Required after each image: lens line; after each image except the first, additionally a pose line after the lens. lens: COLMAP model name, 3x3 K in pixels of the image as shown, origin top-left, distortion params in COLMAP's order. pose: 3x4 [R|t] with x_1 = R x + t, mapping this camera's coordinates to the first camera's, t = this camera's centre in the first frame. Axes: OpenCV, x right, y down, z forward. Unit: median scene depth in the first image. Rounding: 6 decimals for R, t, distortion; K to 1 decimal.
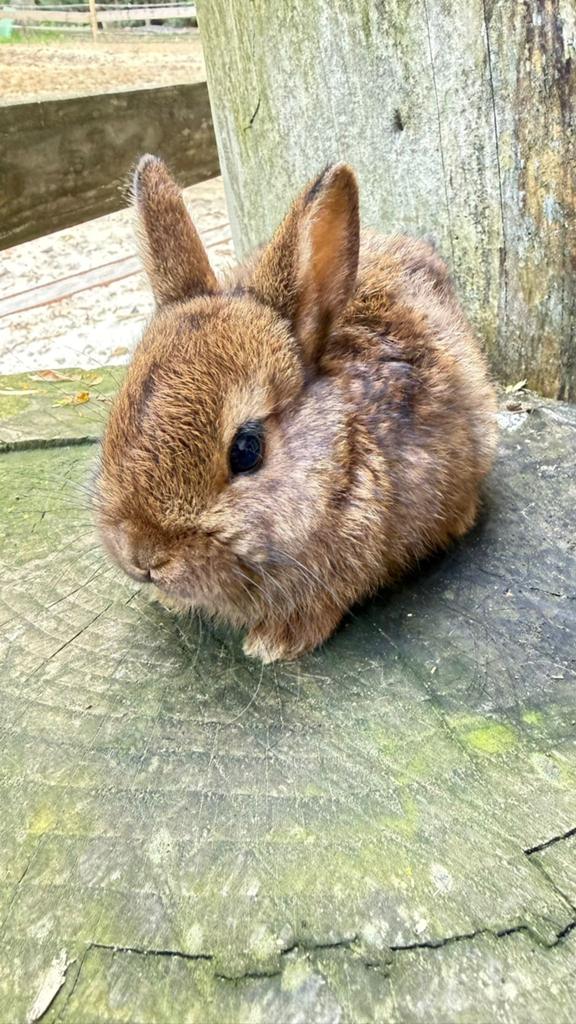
lens RADIAL K [[727.8, 0, 287.9], [0, 727.8, 417.6], [0, 0, 1]] dist [-0.008474, 0.014450]
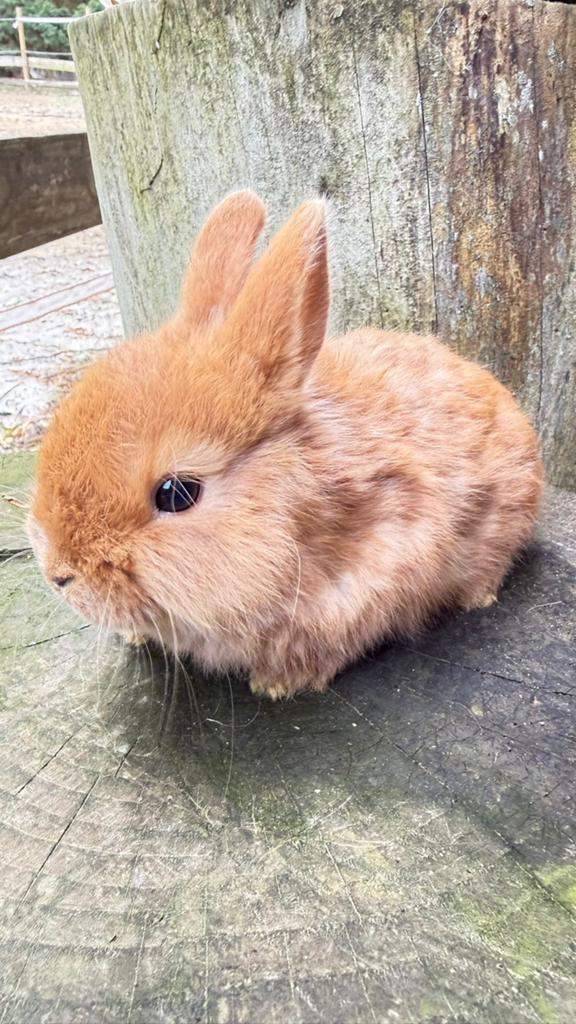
lens RADIAL K [[727.8, 0, 288.1], [0, 727.8, 451.3], [0, 0, 1]] dist [-0.008474, 0.014450]
pose [[0.974859, -0.046905, 0.217829, -0.136419], [0.053616, 0.998249, -0.024999, -0.050915], [-0.216275, 0.036050, 0.975667, 0.108765]]
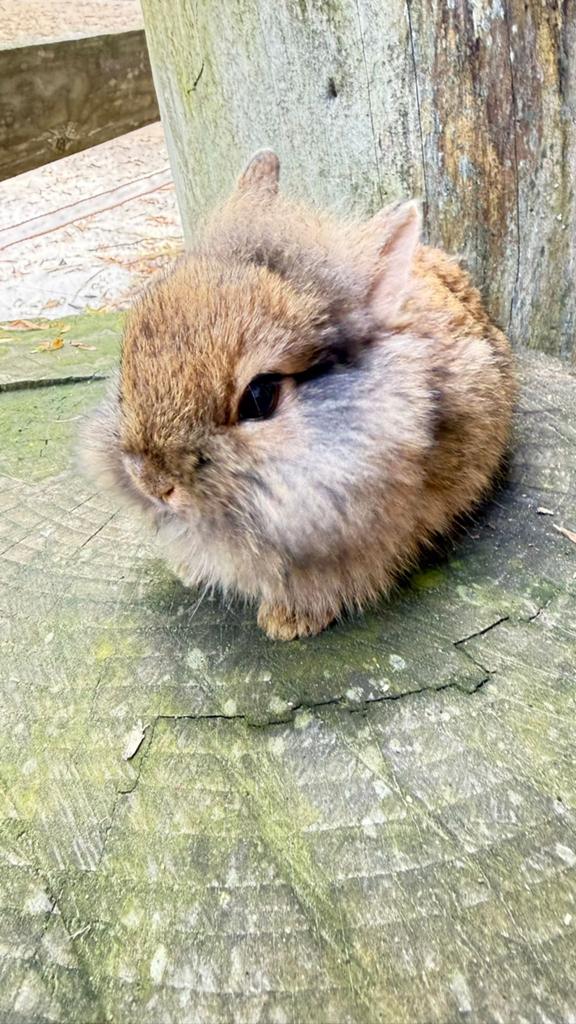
lens RADIAL K [[727.8, 0, 285.6], [0, 727.8, 415.9], [0, 0, 1]] dist [-0.008474, 0.014450]
pose [[0.994522, -0.039646, 0.096720, -0.057012], [0.033121, 0.997125, 0.068159, 0.020916], [-0.099144, -0.064582, 0.992975, -0.165383]]
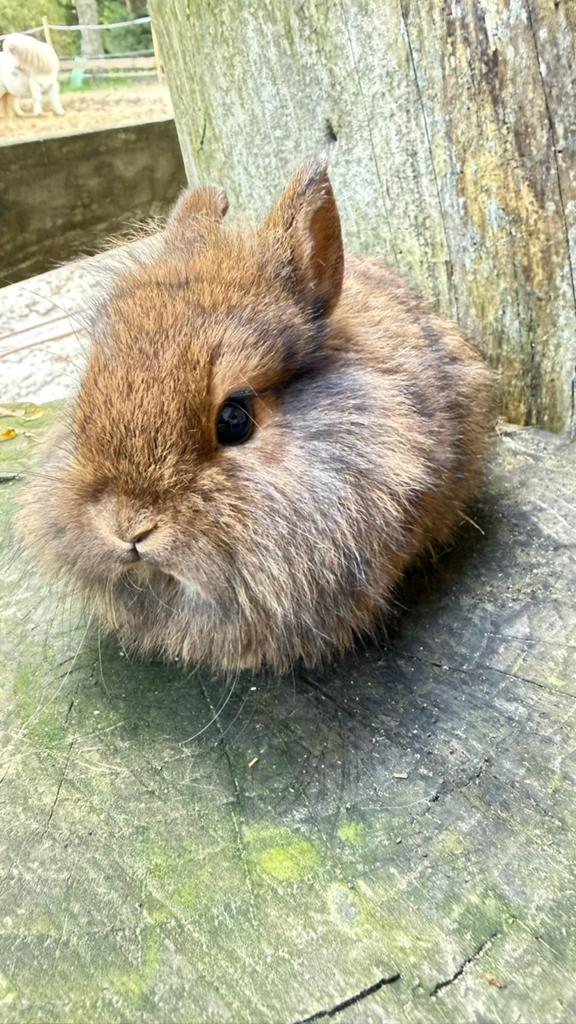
lens RADIAL K [[727.8, 0, 281.5], [0, 727.8, 404.7], [0, 0, 1]] dist [-0.008474, 0.014450]
pose [[0.994752, -0.023558, -0.099565, 0.200655], [0.018439, 0.998475, -0.052030, -0.011095], [0.100639, 0.049921, 0.993670, 0.095752]]
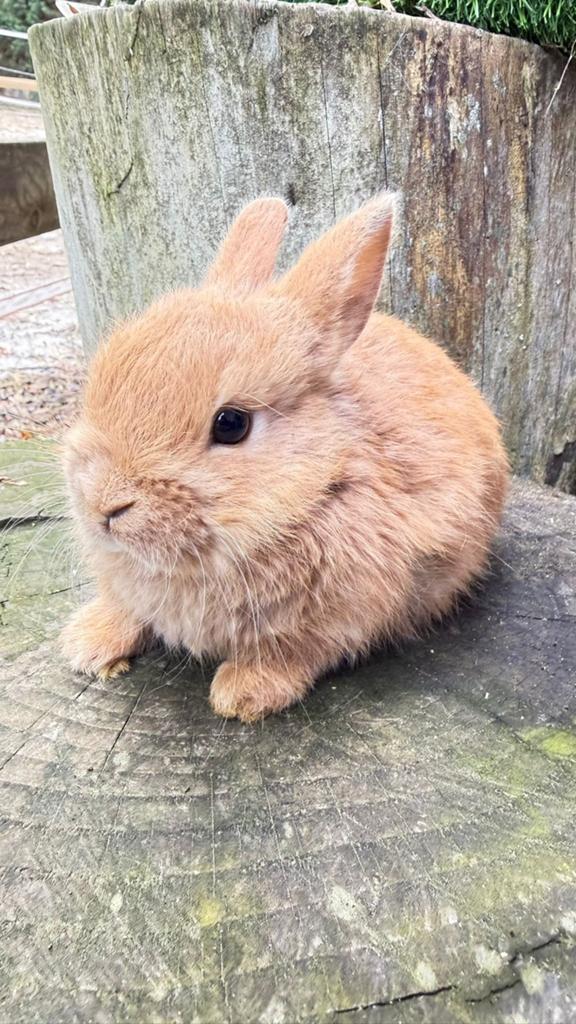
lens RADIAL K [[727.8, 0, 292.6], [0, 727.8, 487.7], [0, 0, 1]] dist [-0.008474, 0.014450]
pose [[0.940987, -0.059254, 0.333215, -0.249783], [0.065554, 0.997819, -0.007685, 0.017798], [-0.332033, 0.029076, 0.942819, 0.041998]]
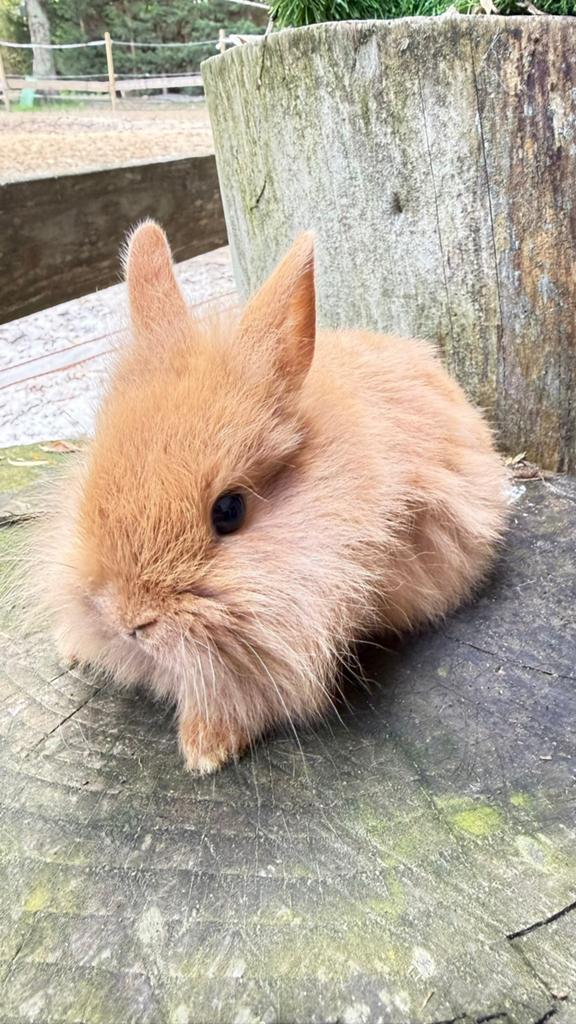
lens RADIAL K [[727.8, 0, 285.3], [0, 727.8, 441.9], [0, 0, 1]] dist [-0.008474, 0.014450]
pose [[0.999778, 0.001920, -0.020975, 0.016807], [-0.002916, 0.998864, -0.047567, -0.021465], [0.020860, 0.047618, 0.998648, -0.026503]]
